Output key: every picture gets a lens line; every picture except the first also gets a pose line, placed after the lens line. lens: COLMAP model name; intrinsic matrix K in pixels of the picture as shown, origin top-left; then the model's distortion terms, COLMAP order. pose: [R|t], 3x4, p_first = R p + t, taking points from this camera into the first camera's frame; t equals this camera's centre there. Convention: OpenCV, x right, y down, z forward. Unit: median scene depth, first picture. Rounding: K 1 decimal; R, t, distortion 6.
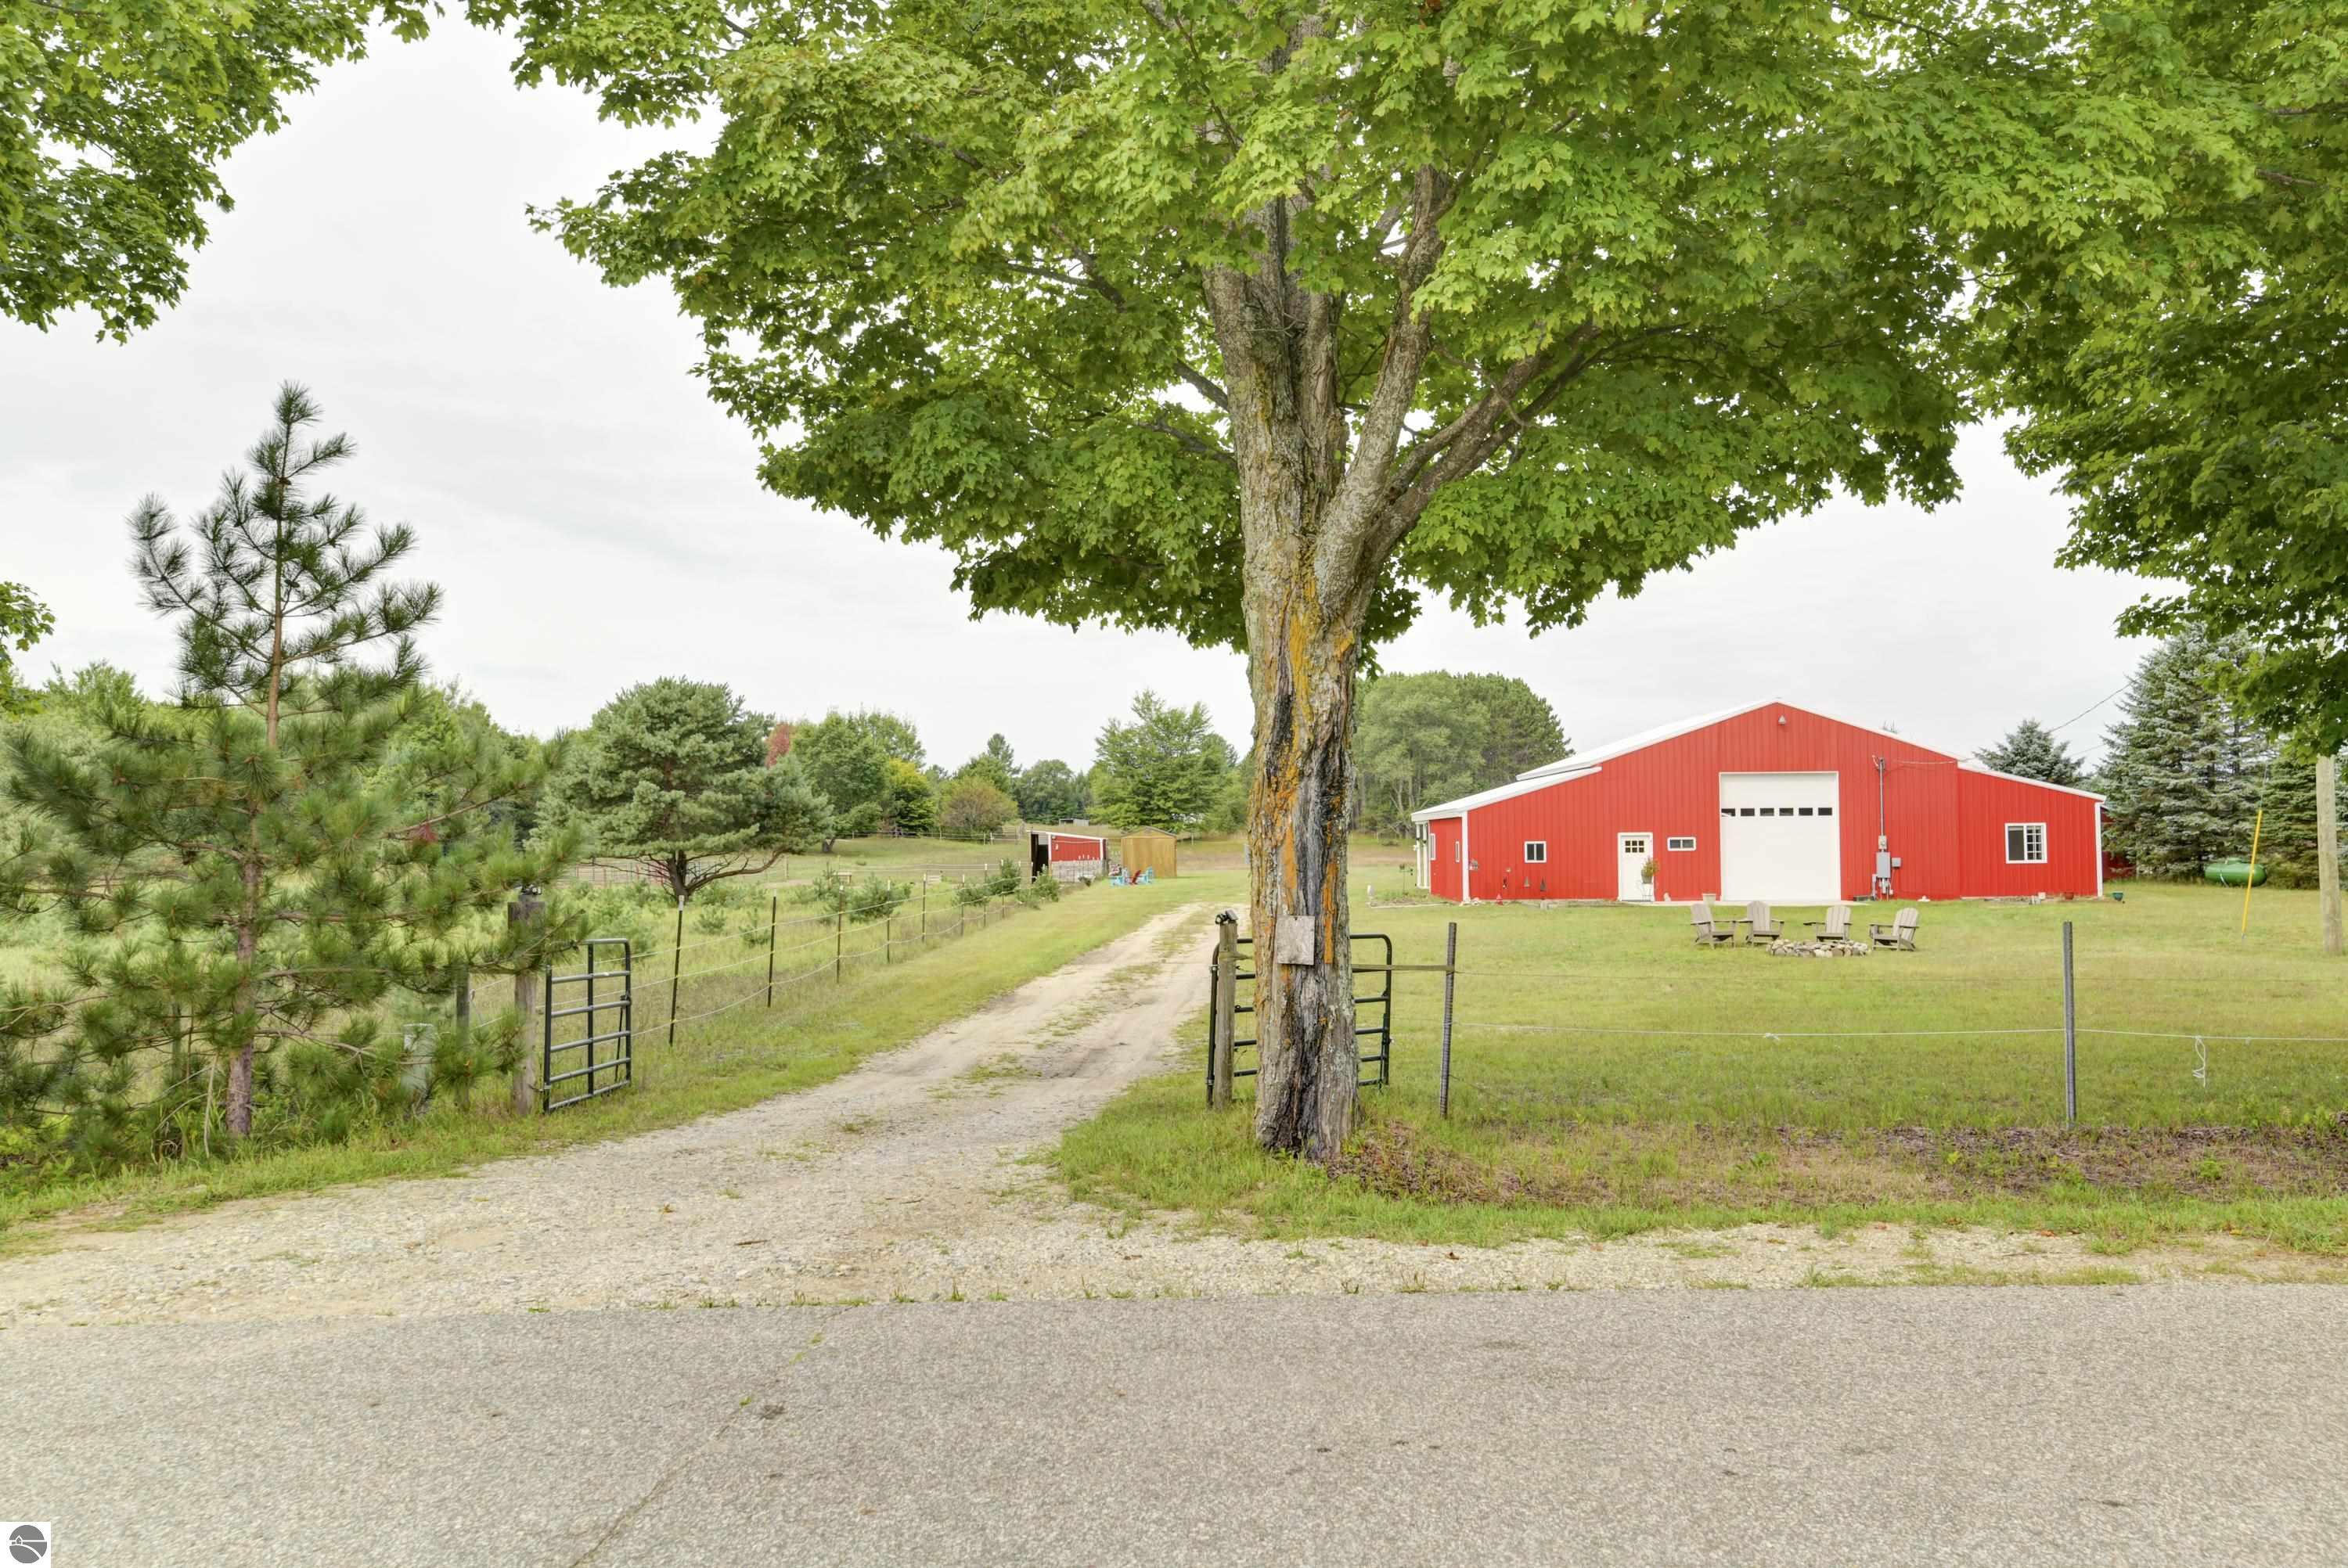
lens RADIAL K [[1904.4, 0, 1174.0], [0, 1904.4, 784.0], [0, 0, 1]] dist [0.004969, 0.001137]
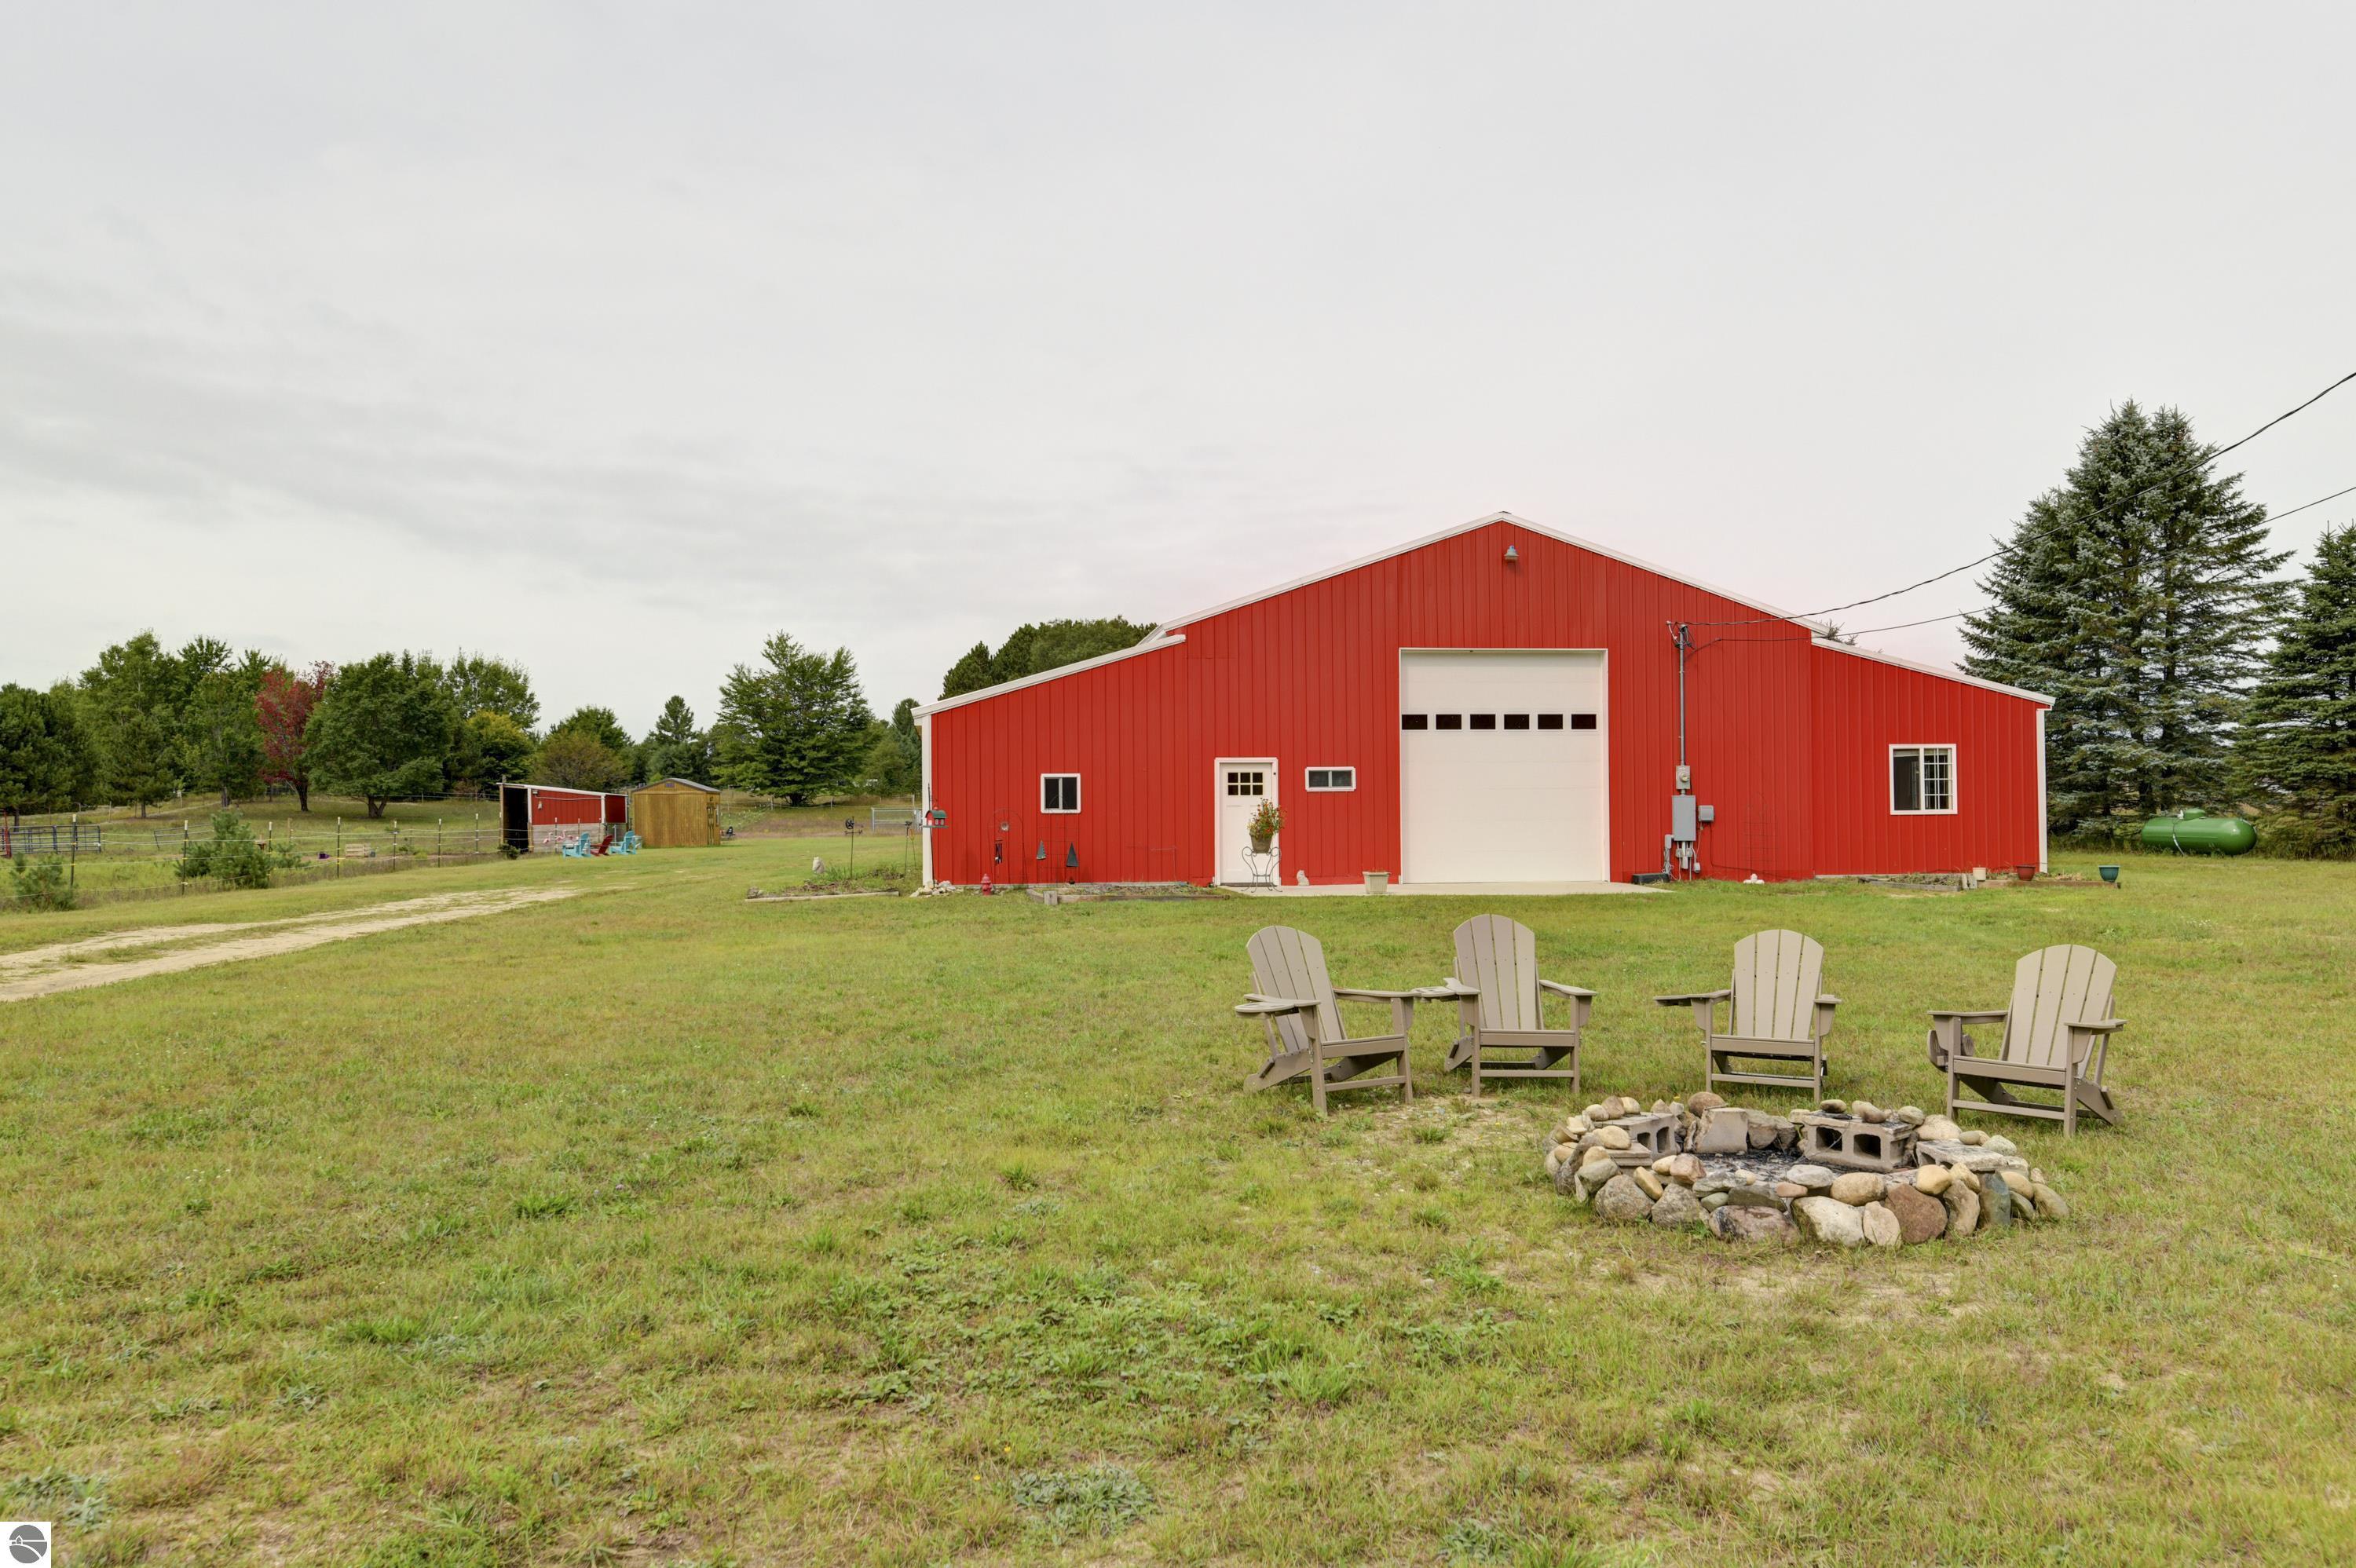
lens RADIAL K [[1919.1, 0, 1178.0], [0, 1919.1, 784.0], [0, 0, 1]] dist [0.002288, 0.000364]
pose [[0.987847, 0.002874, 0.155405, 0.137920], [-0.005391, 0.999861, 0.015780, 0.024295], [-0.155338, -0.016426, 0.987725, 0.465004]]
